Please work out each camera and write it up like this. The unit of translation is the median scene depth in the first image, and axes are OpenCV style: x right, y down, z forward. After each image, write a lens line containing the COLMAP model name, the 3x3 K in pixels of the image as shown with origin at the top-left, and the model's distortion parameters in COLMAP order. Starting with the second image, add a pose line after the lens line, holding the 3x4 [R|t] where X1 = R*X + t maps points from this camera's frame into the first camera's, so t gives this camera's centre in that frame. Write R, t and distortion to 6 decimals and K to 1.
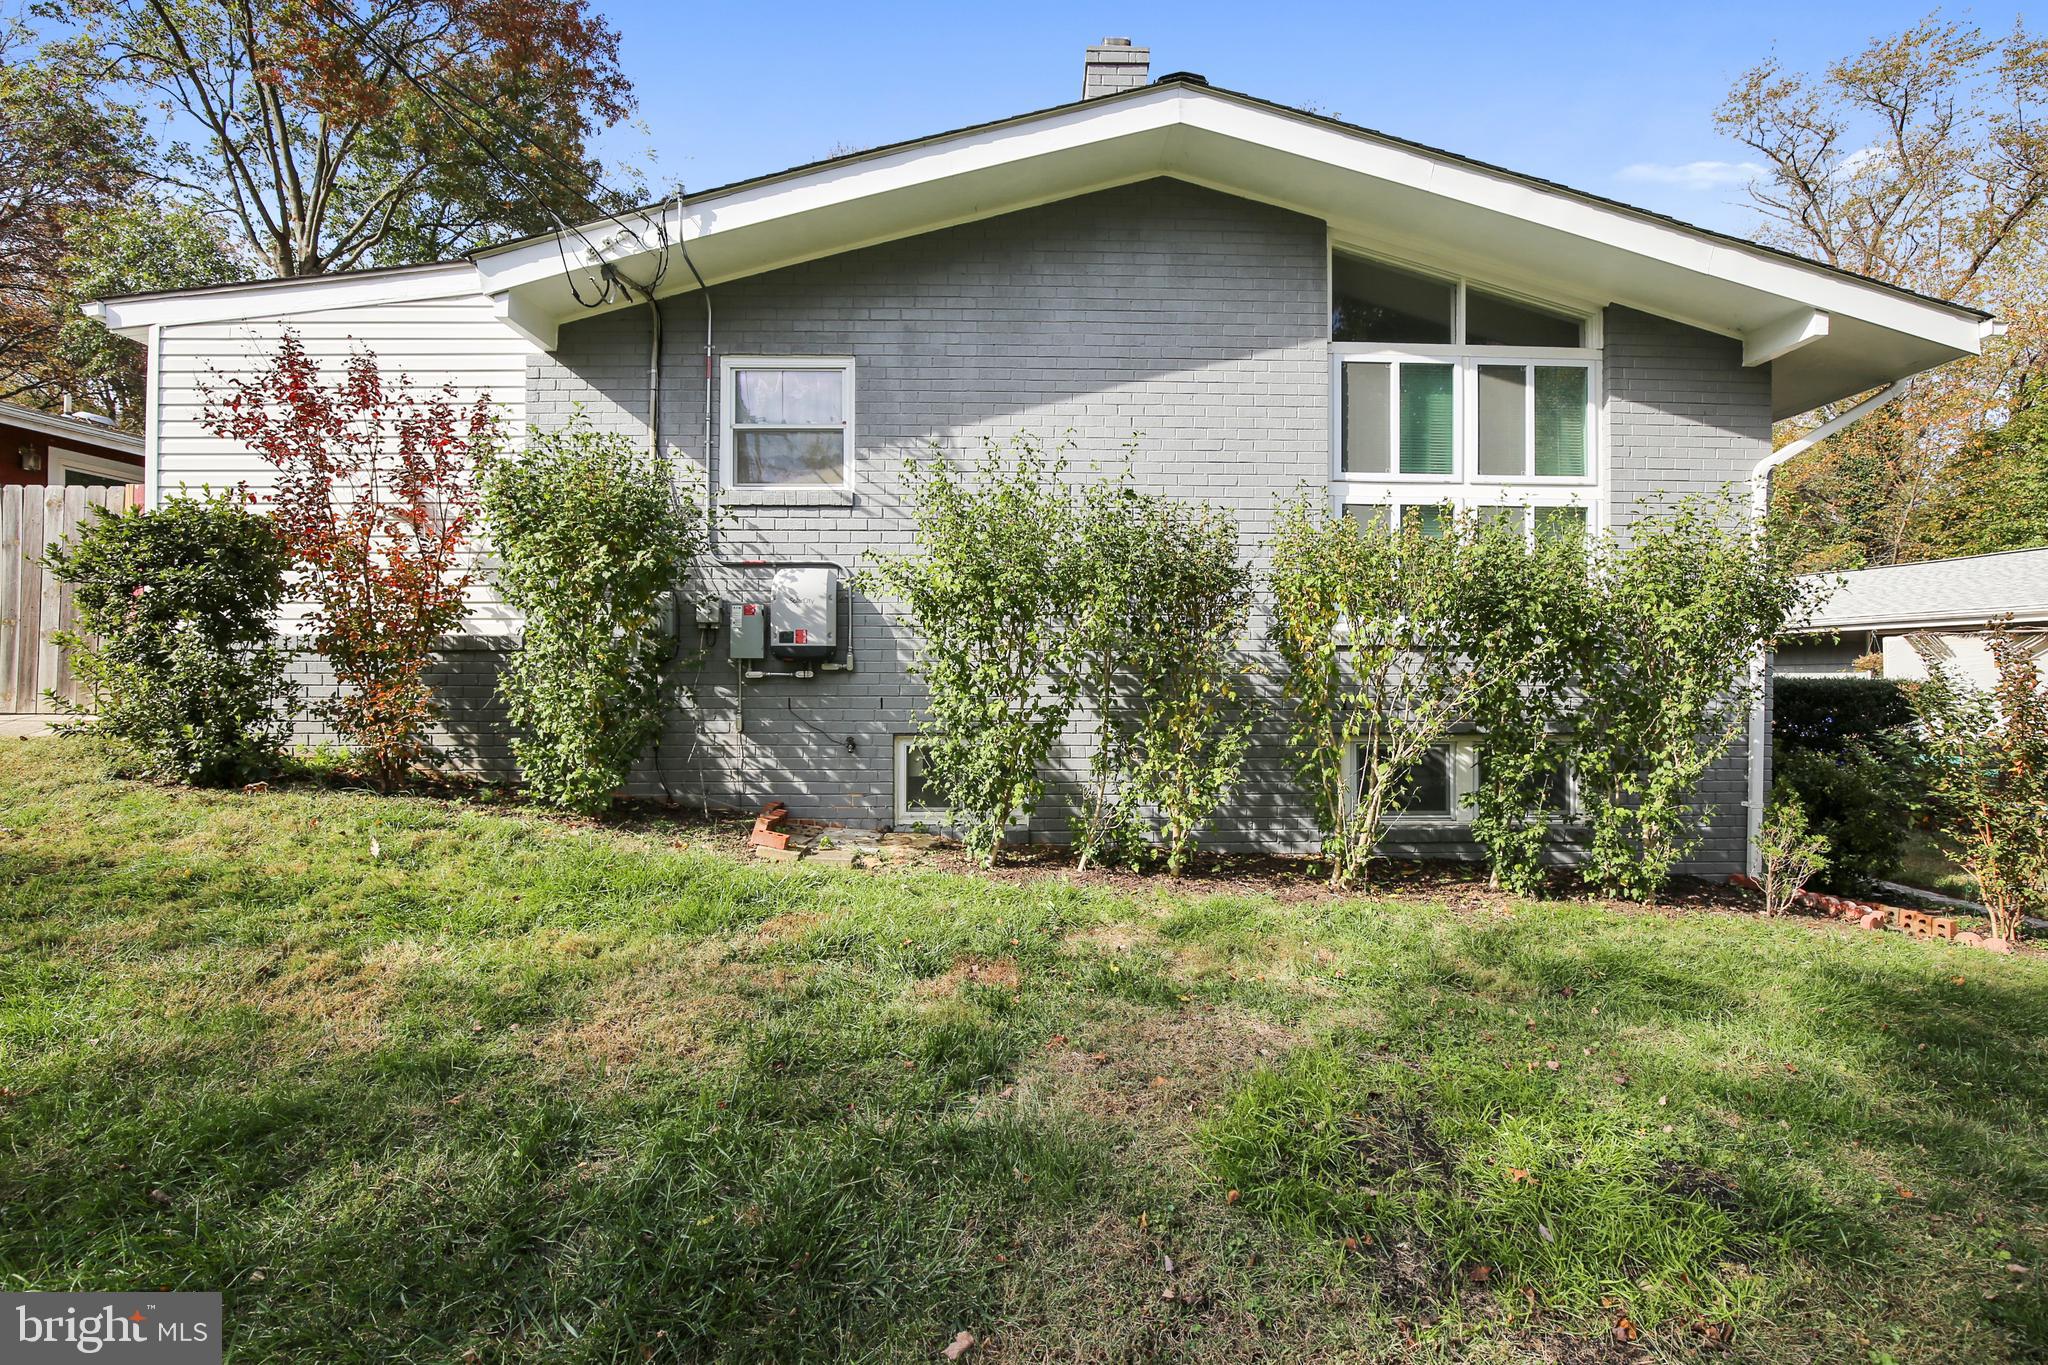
lens RADIAL K [[993.0, 0, 1024.0], [0, 993.0, 682.5], [0, 0, 1]] dist [-0.025588, 0.001502]
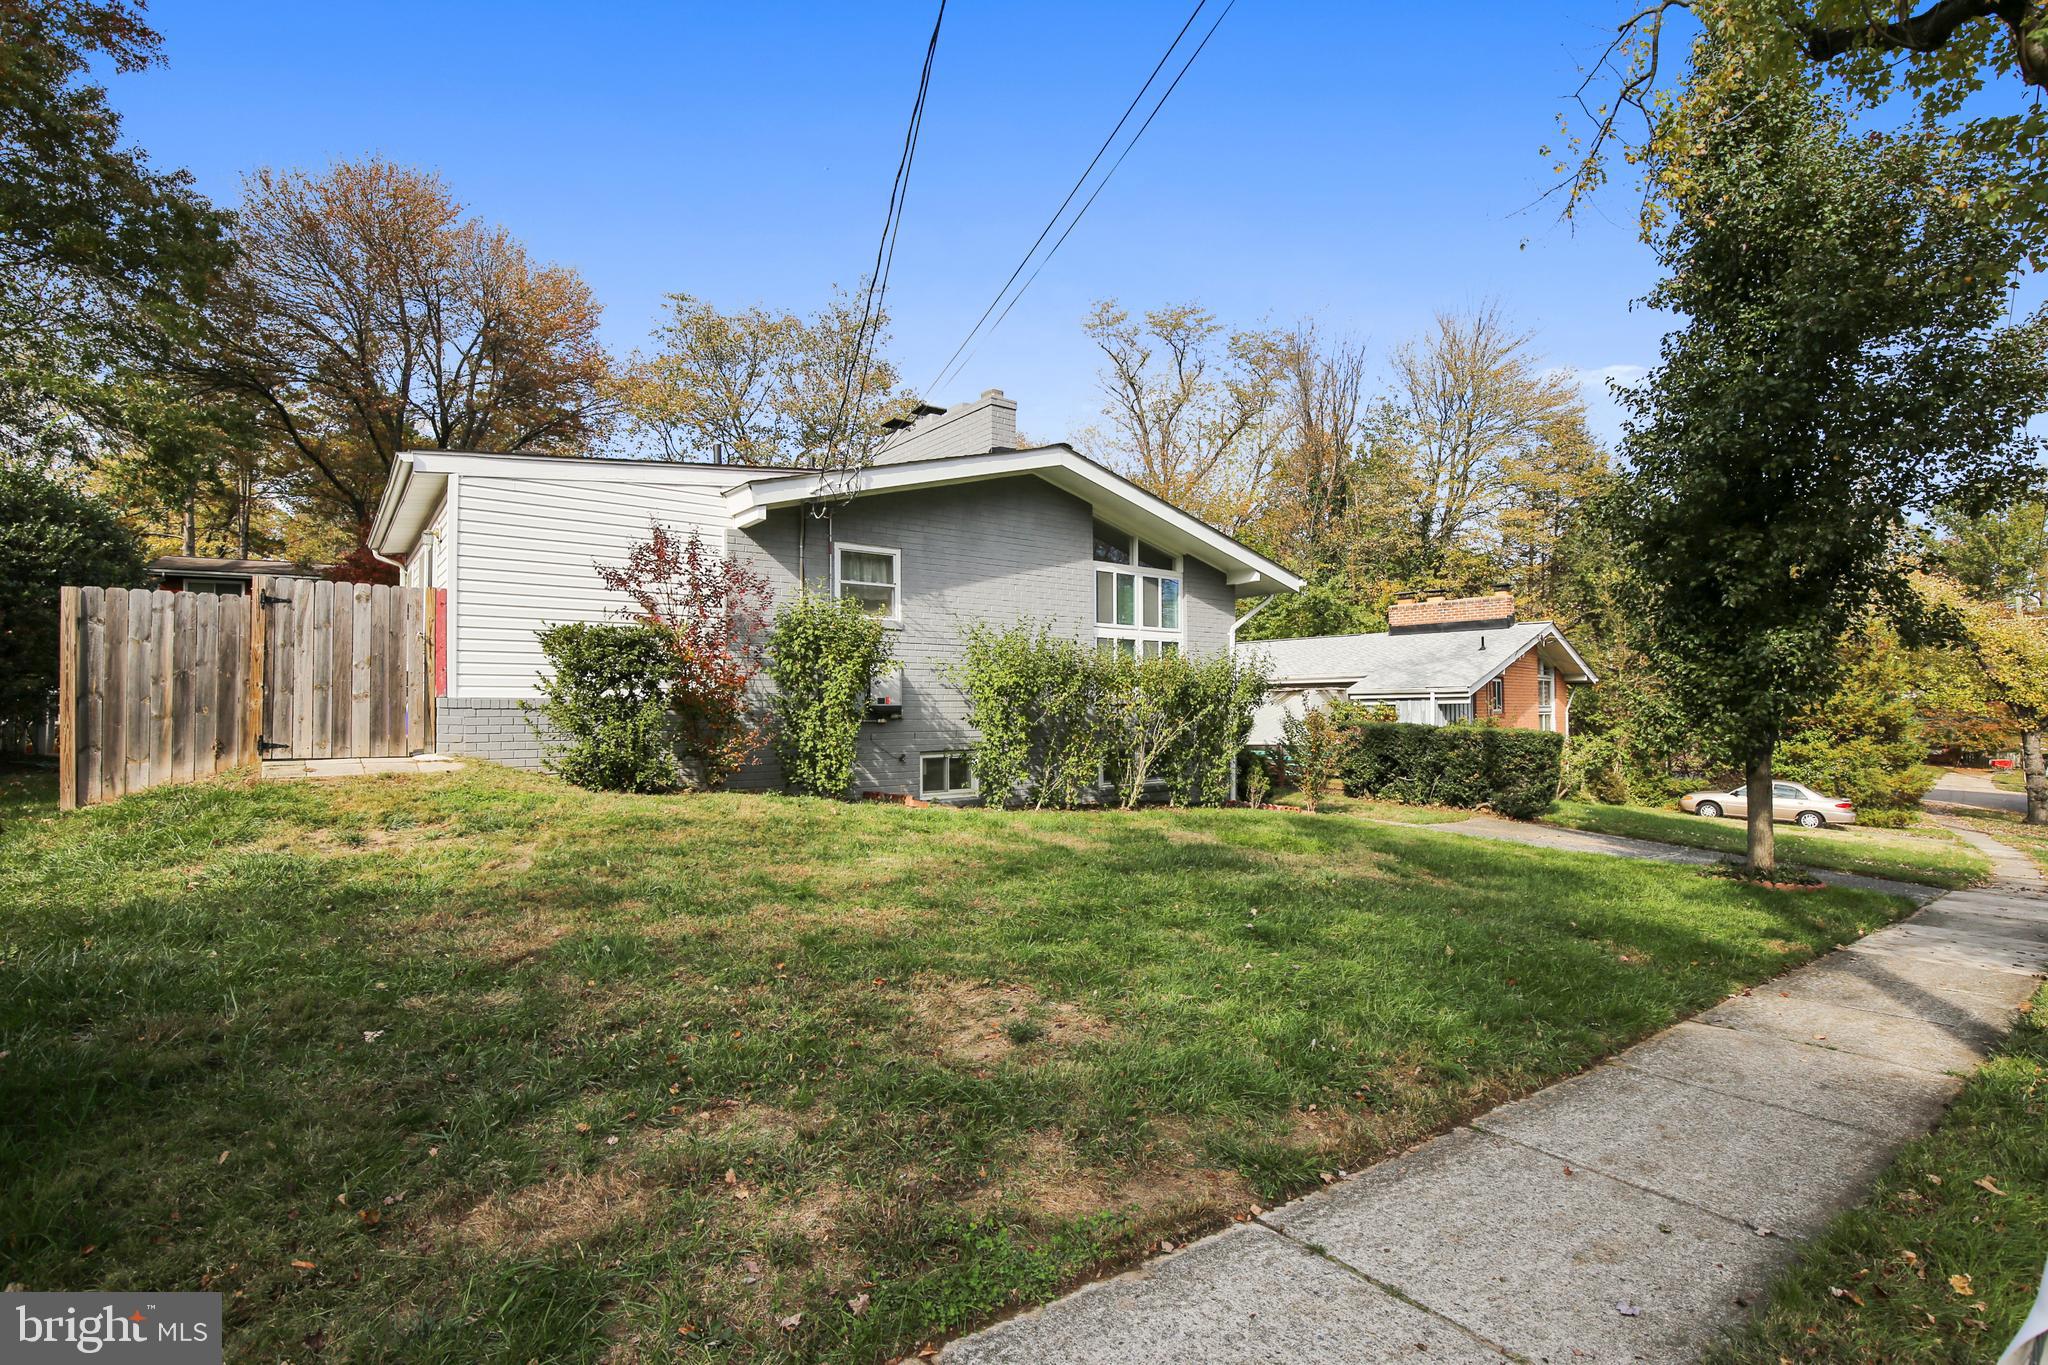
lens RADIAL K [[952.4, 0, 1041.1], [0, 952.4, 686.6], [0, 0, 1]] dist [-0.001779, 0.000294]
pose [[0.799773, 0.008329, 0.600244, -1.025271], [-0.002161, 0.999937, -0.010996, -0.050823], [-0.600298, 0.007497, 0.799741, -0.586739]]
